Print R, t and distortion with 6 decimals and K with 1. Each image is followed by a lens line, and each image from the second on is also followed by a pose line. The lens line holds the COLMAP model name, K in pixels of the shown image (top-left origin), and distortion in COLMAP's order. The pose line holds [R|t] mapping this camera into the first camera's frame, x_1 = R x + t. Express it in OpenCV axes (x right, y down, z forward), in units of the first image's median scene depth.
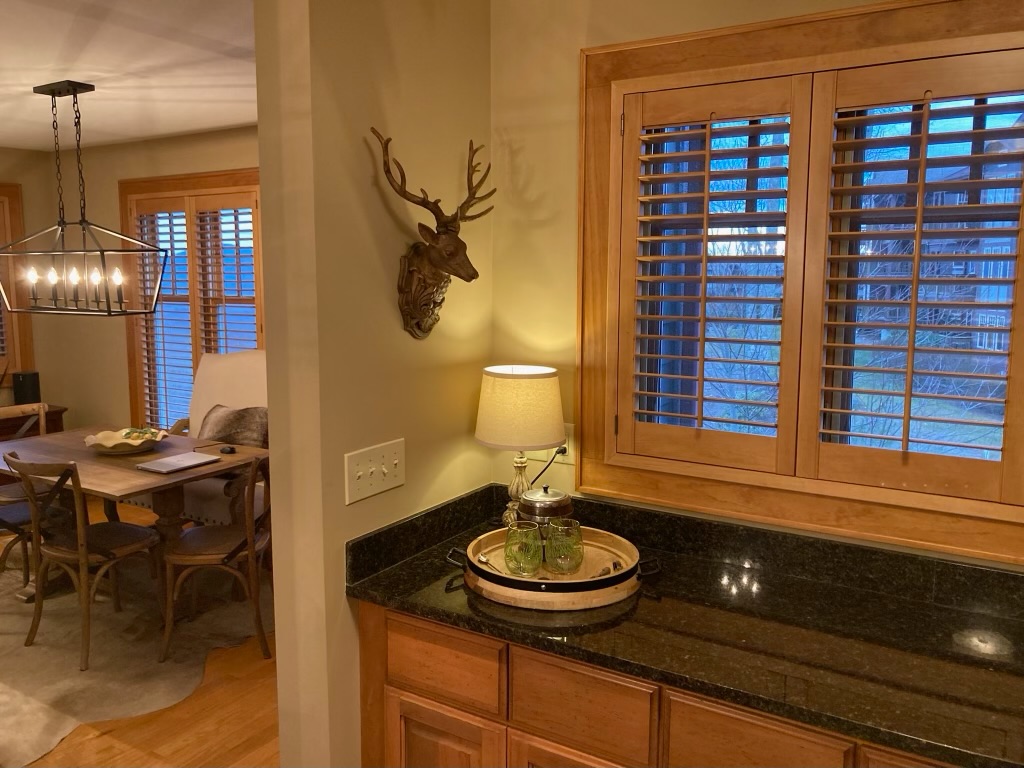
lens RADIAL K [[851.1, 0, 501.7], [0, 851.1, 375.1], [0, 0, 1]] dist [0.018296, 0.013586]
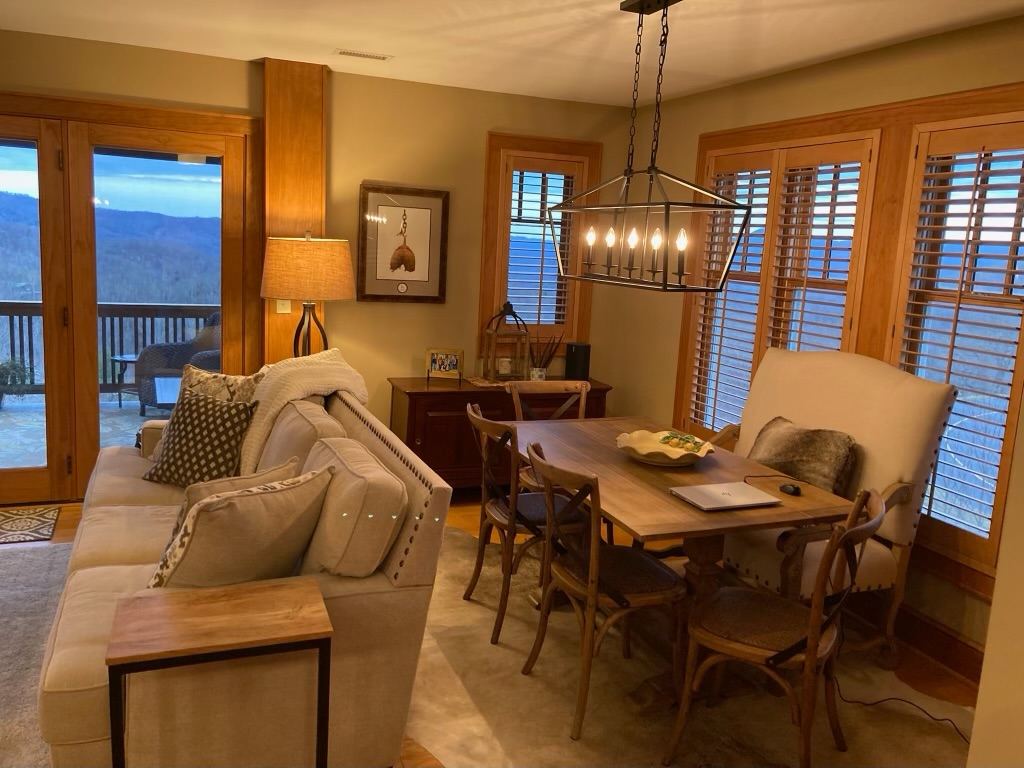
lens RADIAL K [[851.1, 0, 510.2], [0, 851.1, 376.3], [0, 0, 1]] dist [0.018296, 0.013586]
pose [[0.813092, 0.136831, -0.565826, -0.115075], [-0.126250, 0.990298, 0.058058, -0.017750], [0.568281, 0.024229, 0.822478, 0.262917]]
